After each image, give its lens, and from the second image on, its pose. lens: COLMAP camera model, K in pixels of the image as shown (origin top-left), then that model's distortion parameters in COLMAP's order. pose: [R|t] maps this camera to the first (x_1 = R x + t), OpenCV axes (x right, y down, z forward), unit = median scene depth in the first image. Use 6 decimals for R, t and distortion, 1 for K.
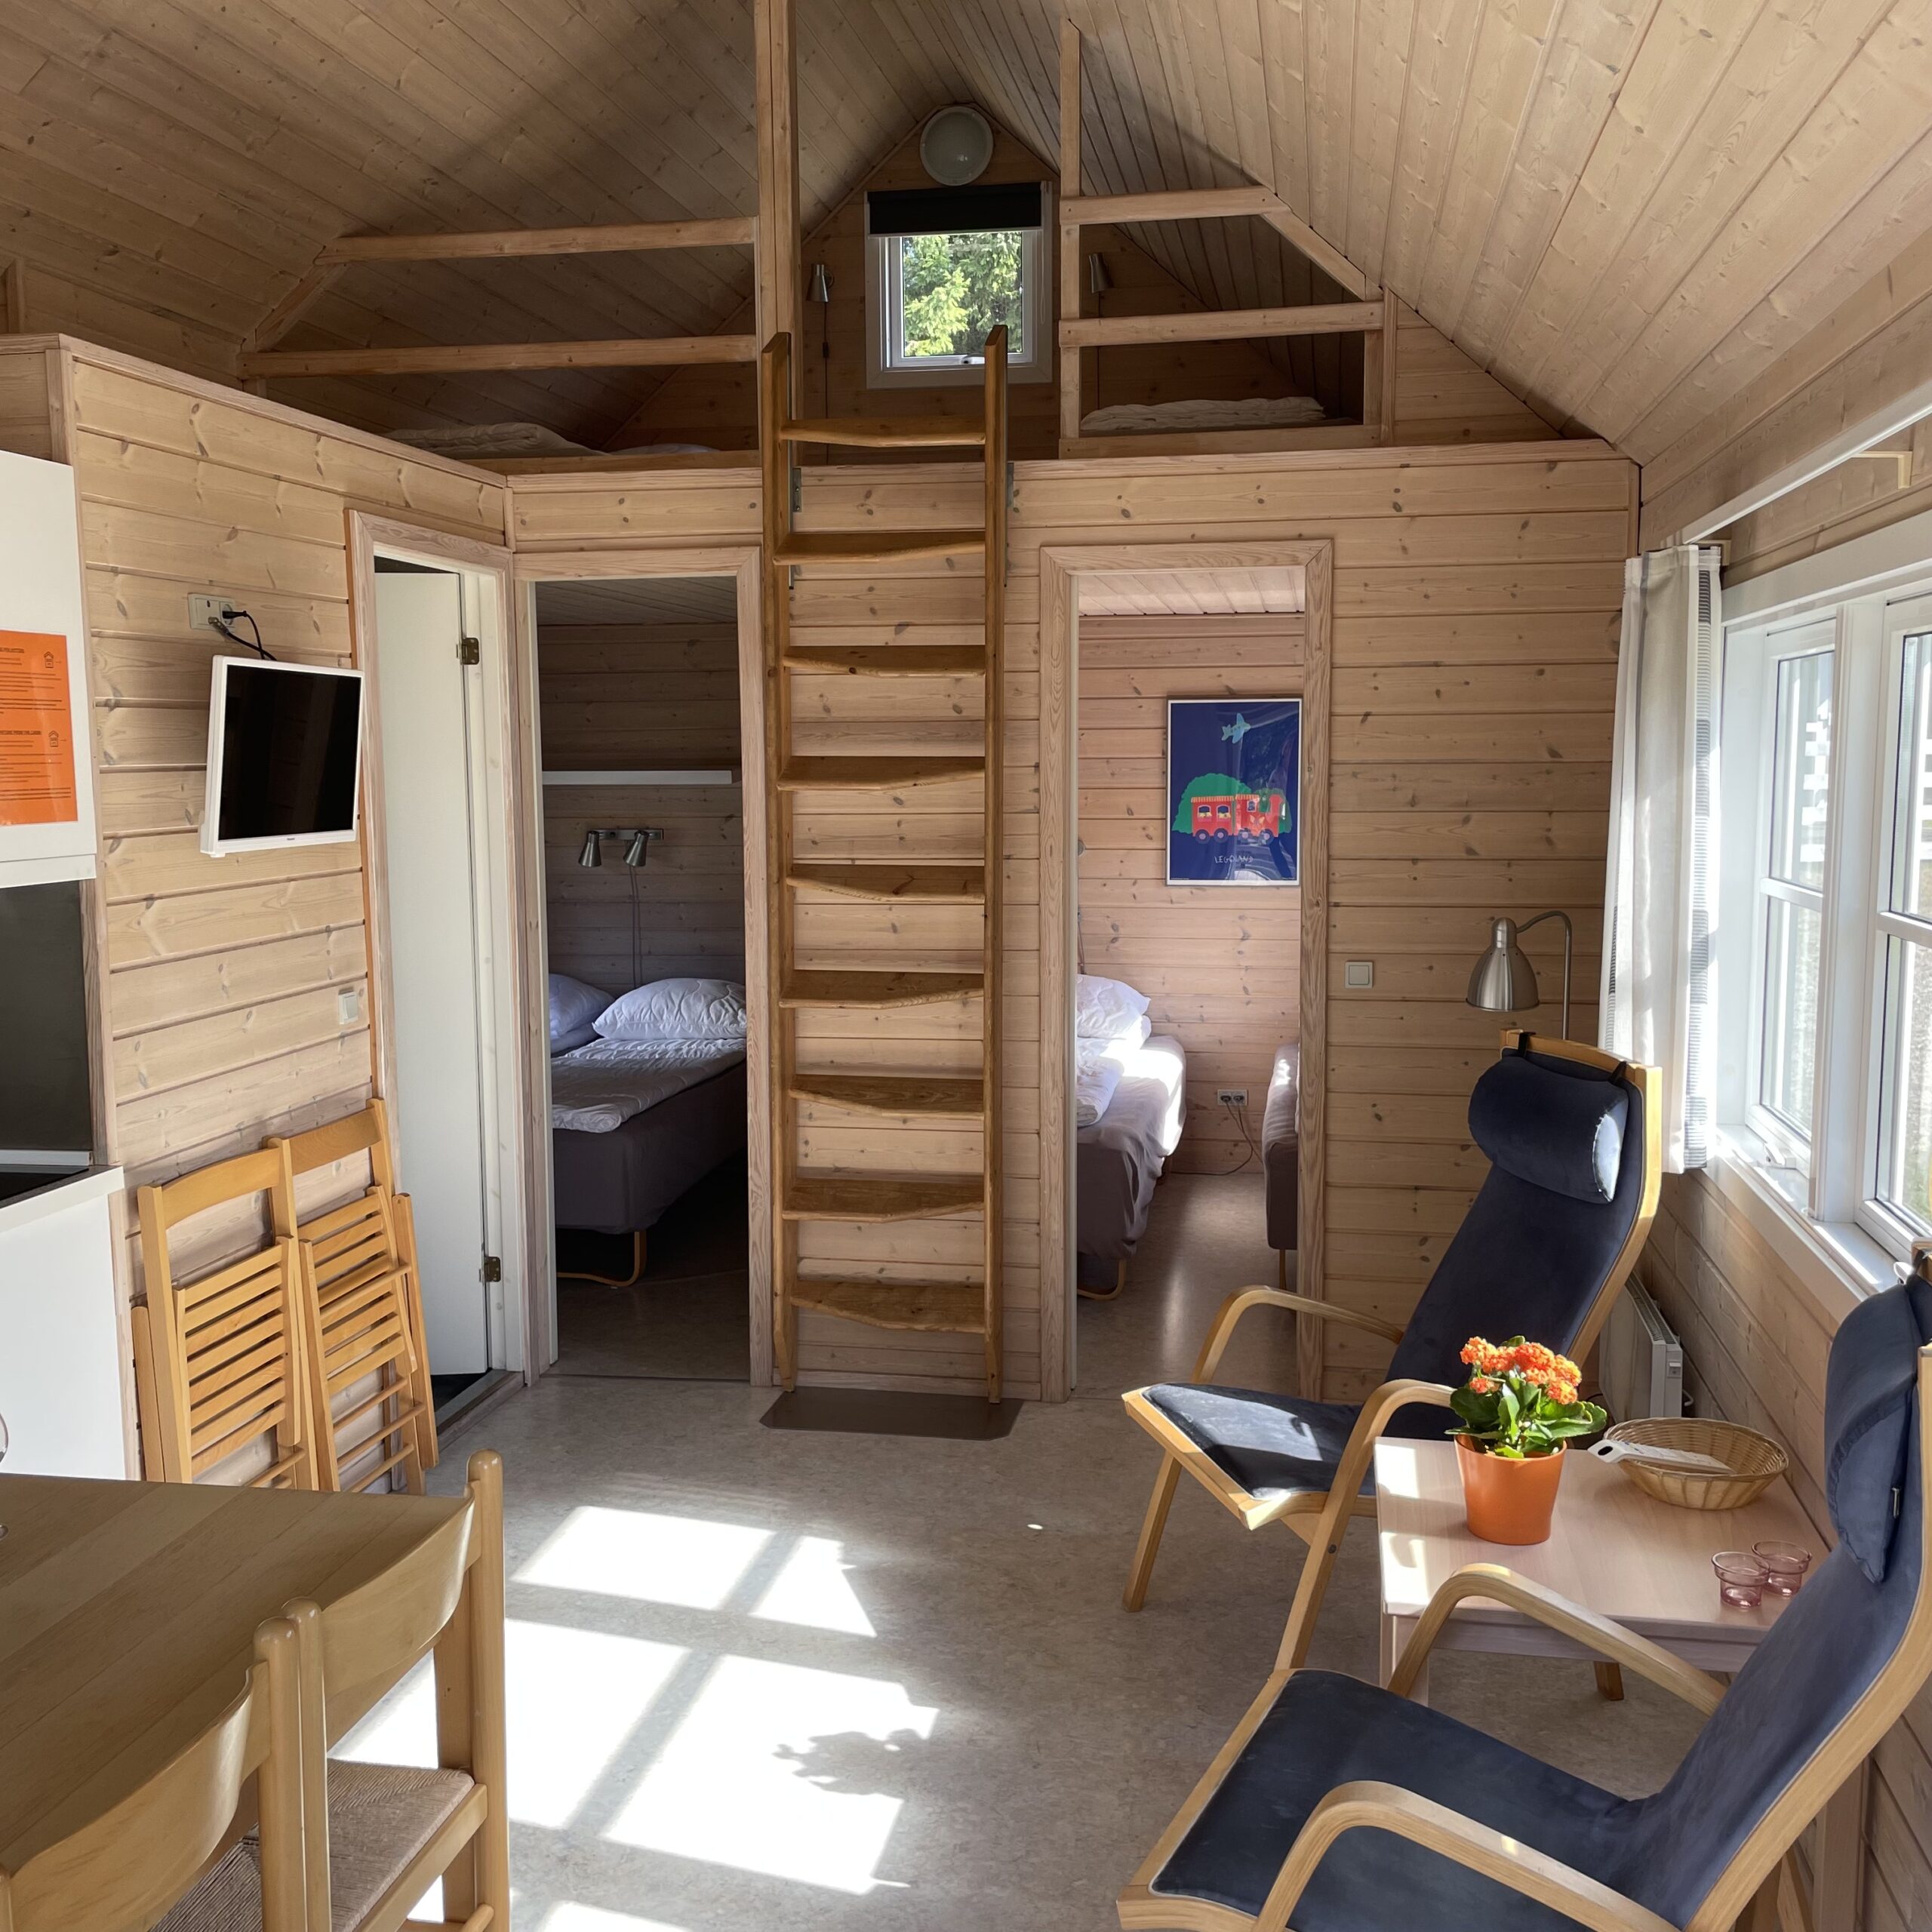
lens RADIAL K [[1942.9, 0, 1041.1], [0, 1942.9, 974.6], [0, 0, 1]] dist [0.027281, 0.000000]
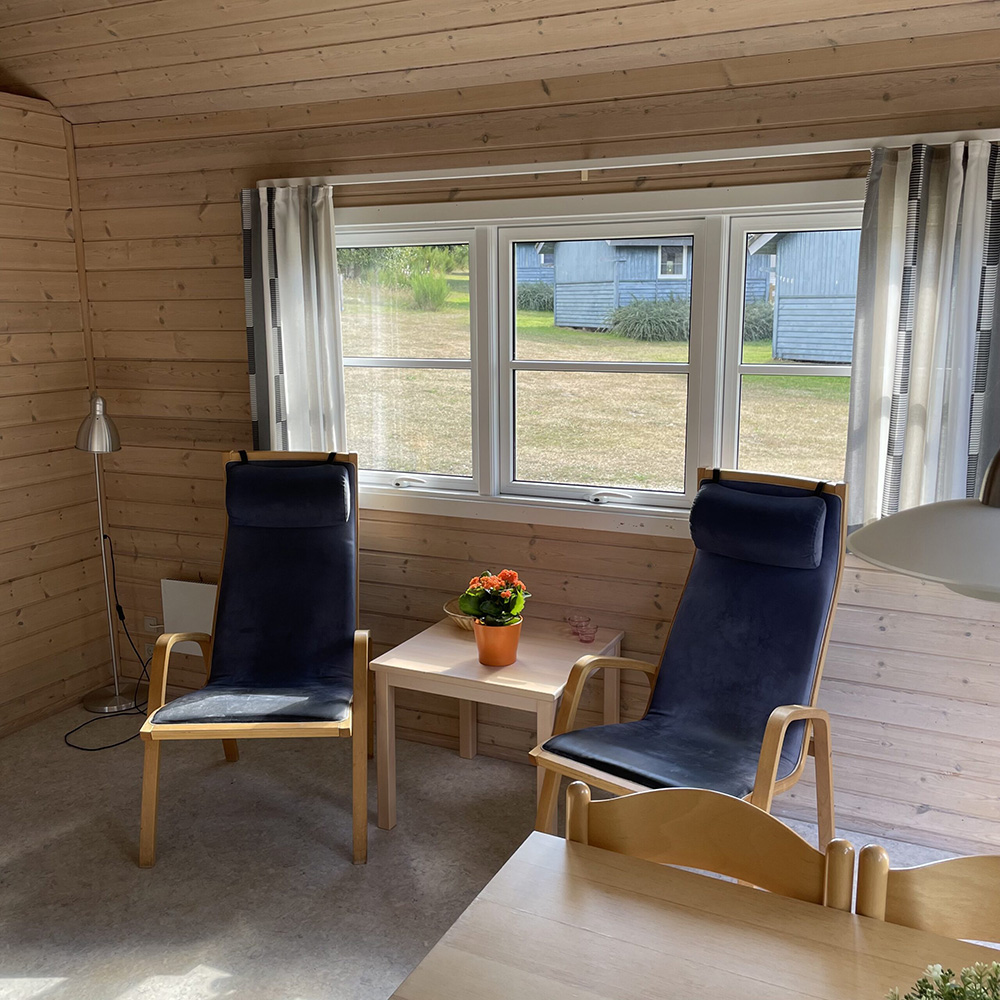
lens RADIAL K [[1005.7, 0, 502.4], [0, 1005.7, 499.2], [0, 0, 1]] dist [0.027281, 0.000000]
pose [[0.267839, -0.173855, 0.947648, -0.431427], [0.111532, 0.982567, 0.148738, -0.028389], [-0.956986, 0.065855, 0.282560, 0.378272]]
